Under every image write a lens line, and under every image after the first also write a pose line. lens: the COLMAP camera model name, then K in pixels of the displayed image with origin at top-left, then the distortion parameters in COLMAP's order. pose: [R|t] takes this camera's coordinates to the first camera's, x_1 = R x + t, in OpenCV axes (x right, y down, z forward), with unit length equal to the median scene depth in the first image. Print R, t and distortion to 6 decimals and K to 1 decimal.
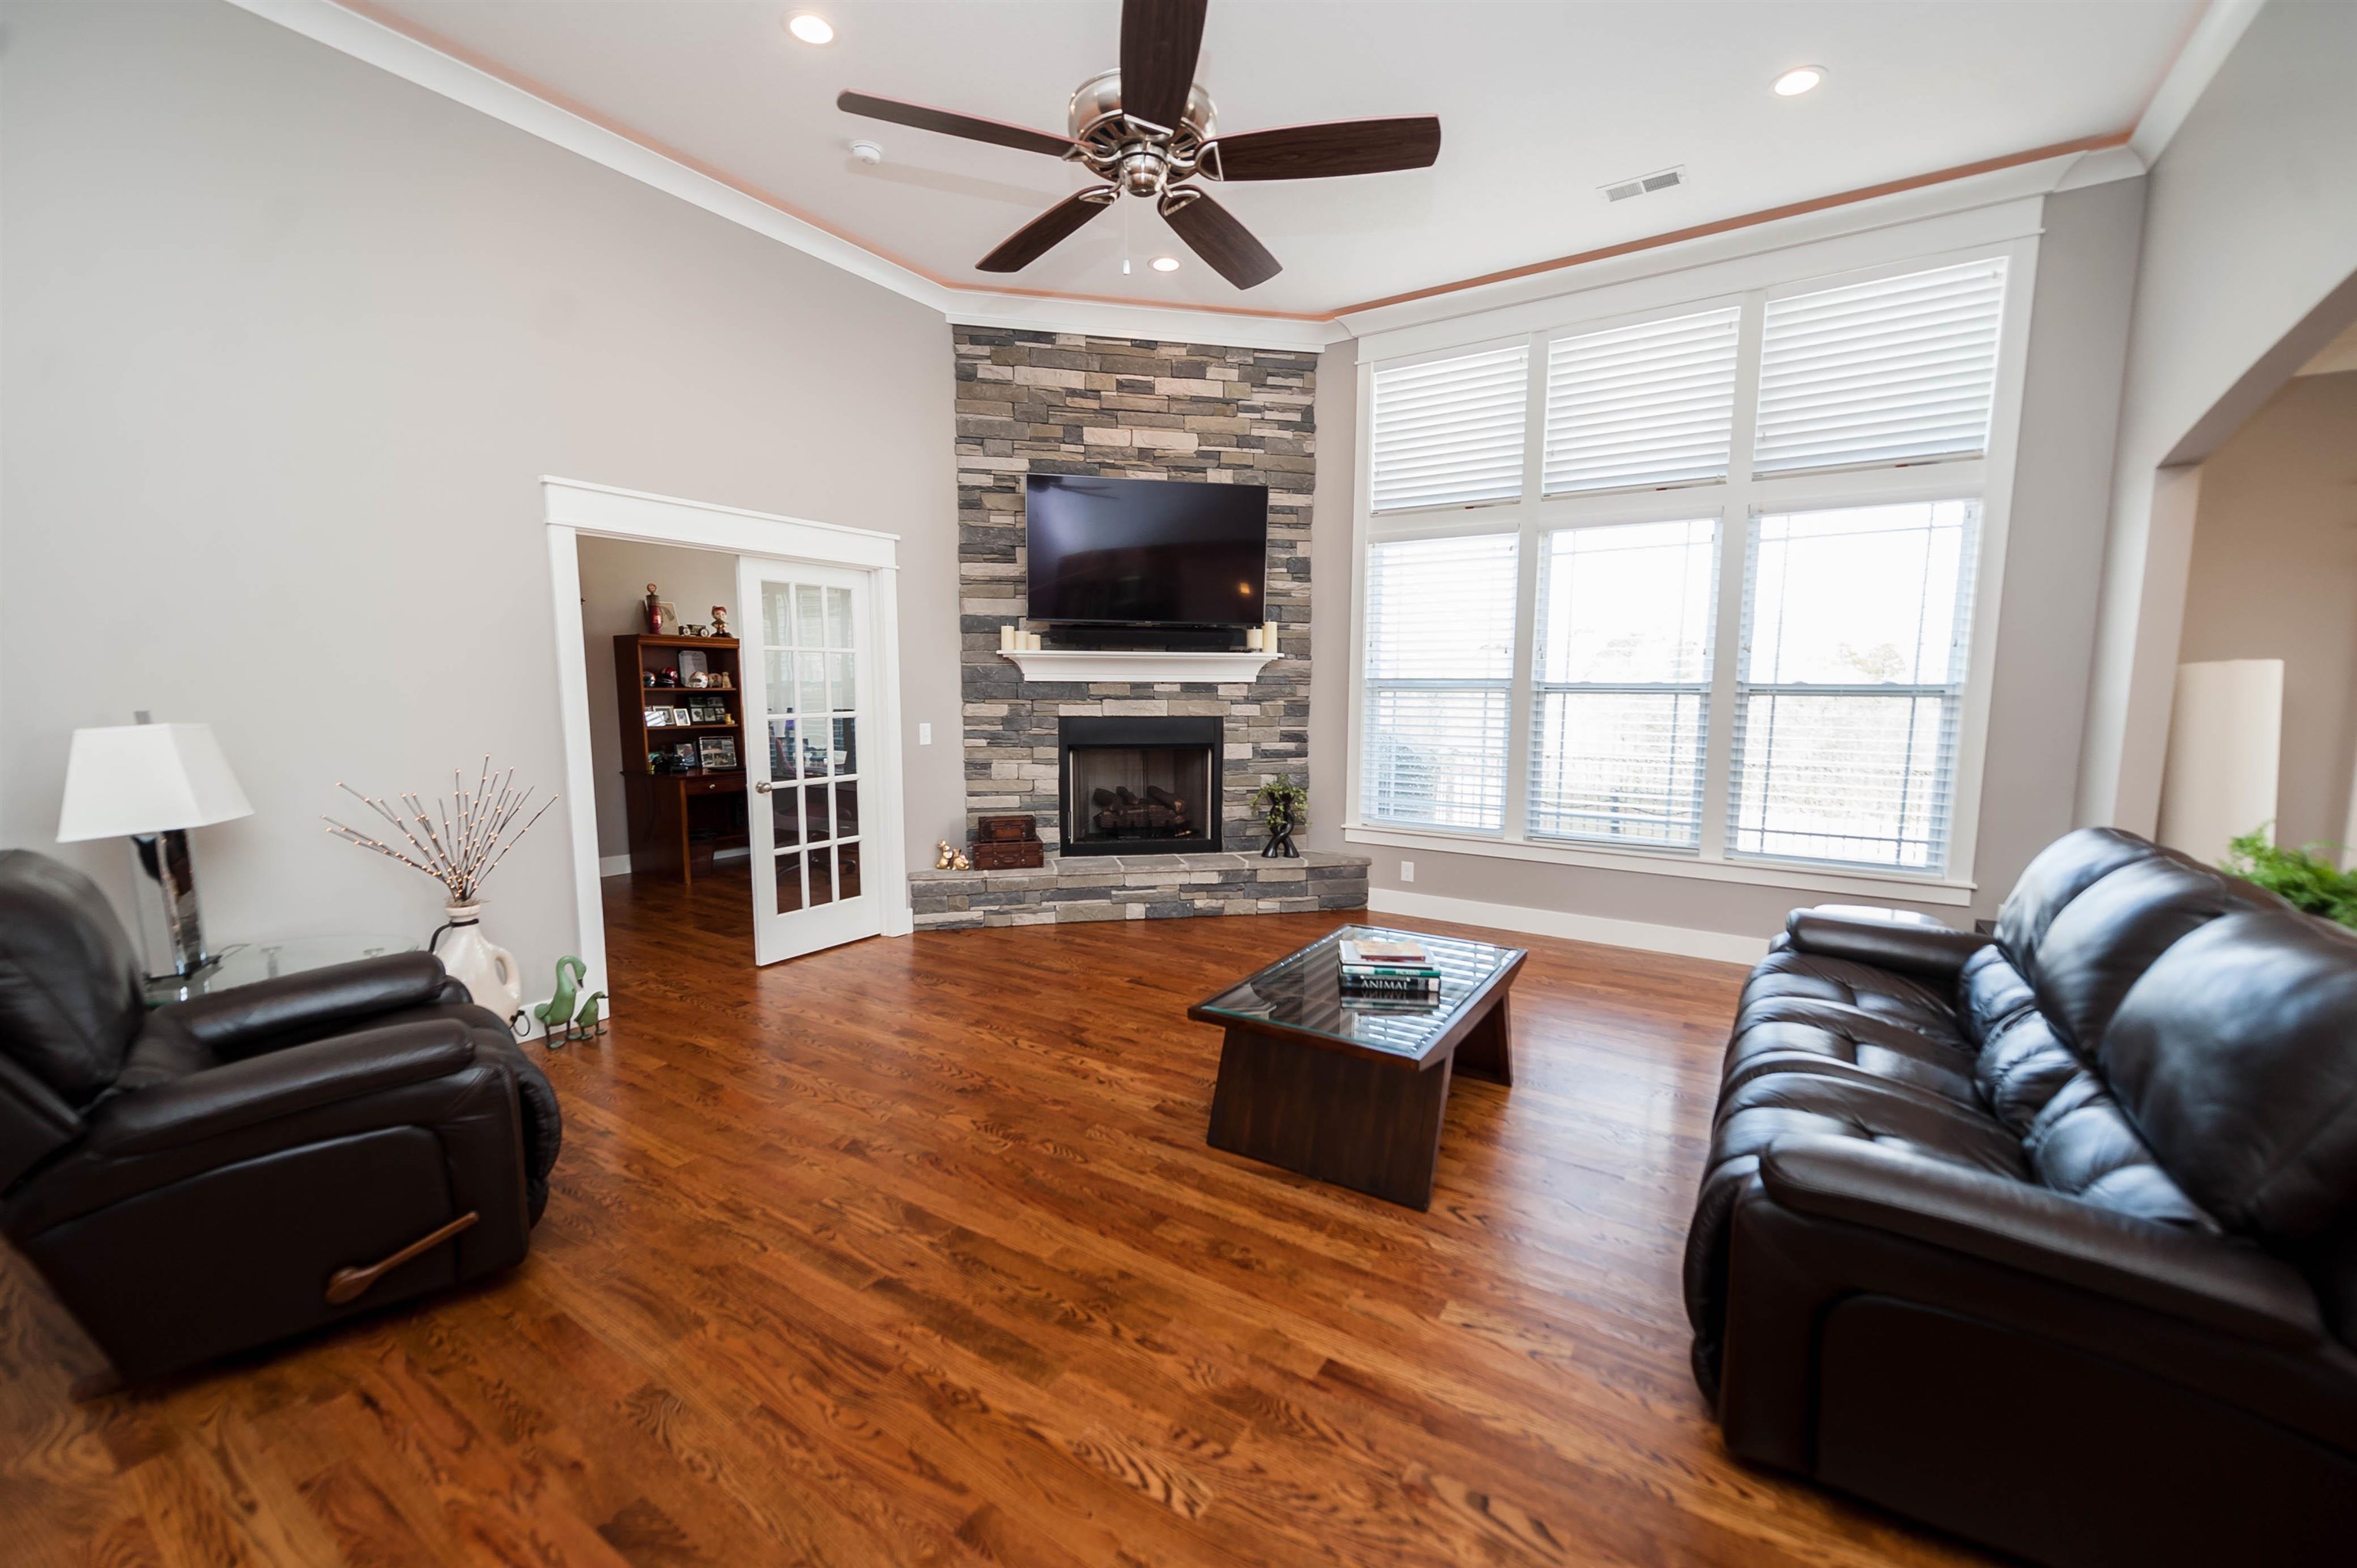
lens RADIAL K [[941.4, 0, 1174.8], [0, 941.4, 795.3], [0, 0, 1]] dist [0.017881, -0.006474]
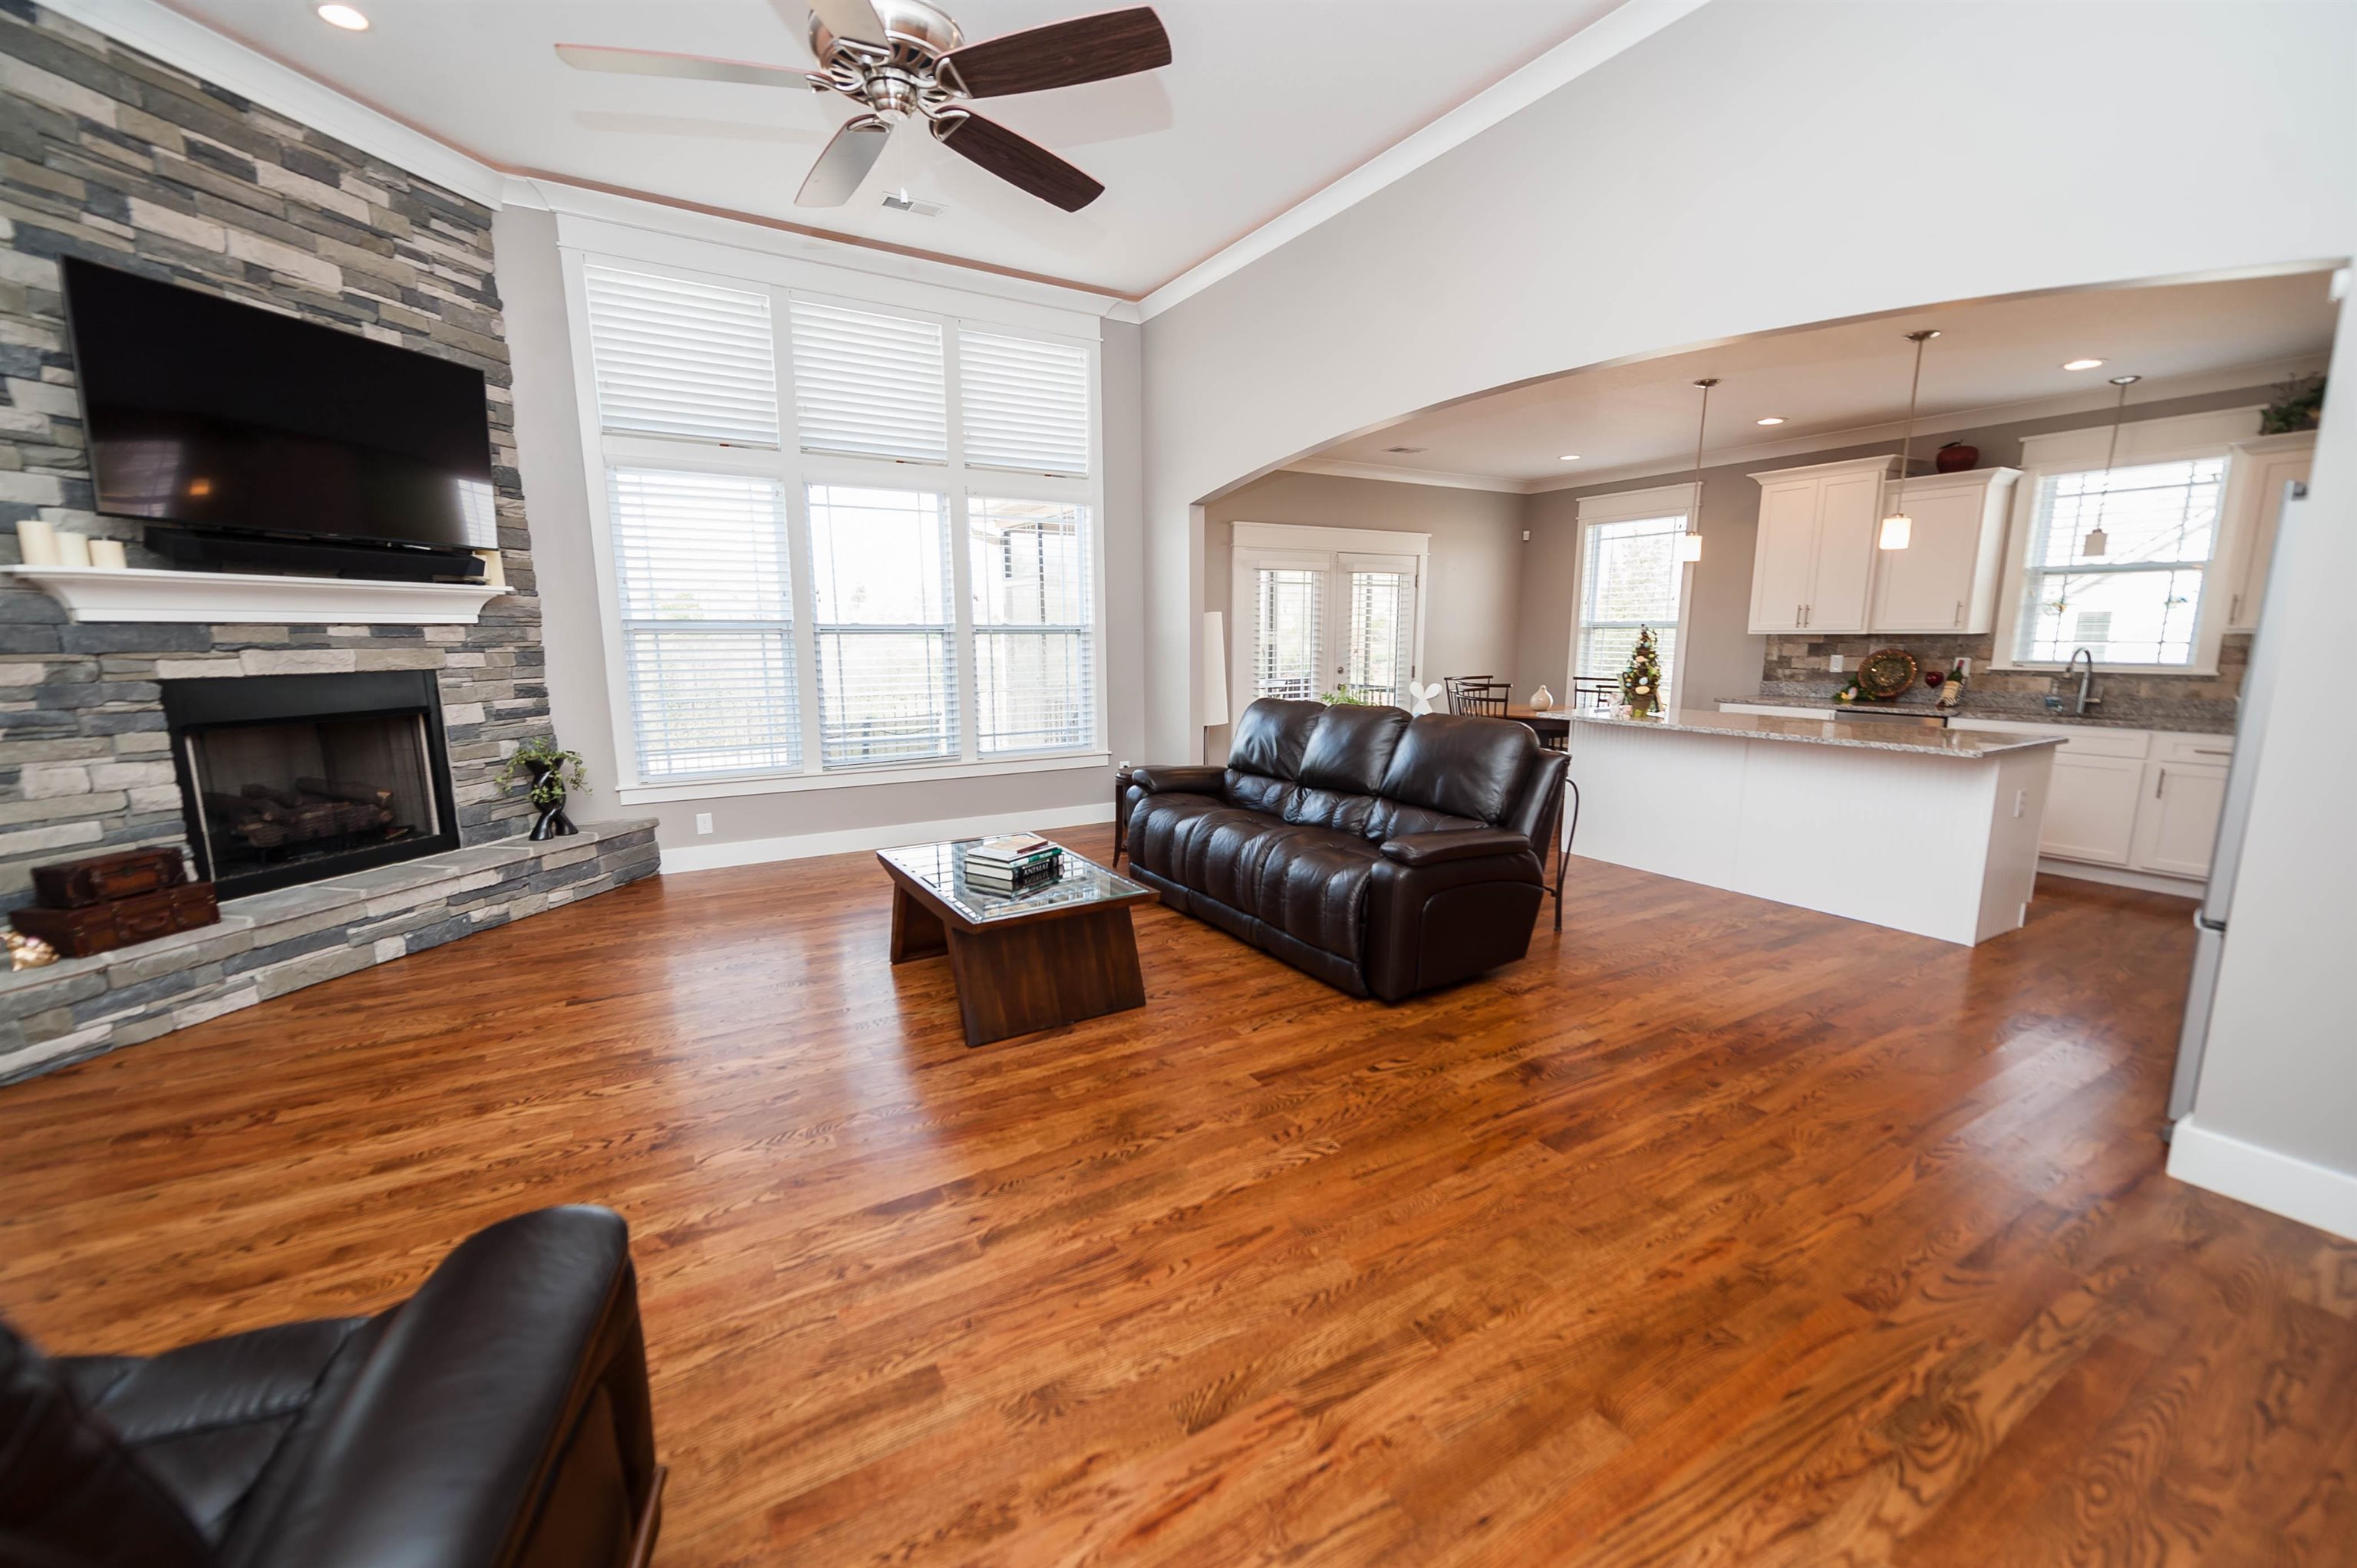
lens RADIAL K [[941.4, 0, 1174.8], [0, 941.4, 795.3], [0, 0, 1]] dist [0.017881, -0.006474]
pose [[0.434383, -0.161413, 0.886147, -0.398050], [0.111205, 0.985896, 0.125071, -0.014526], [-0.893837, 0.044216, 0.446206, 0.145700]]
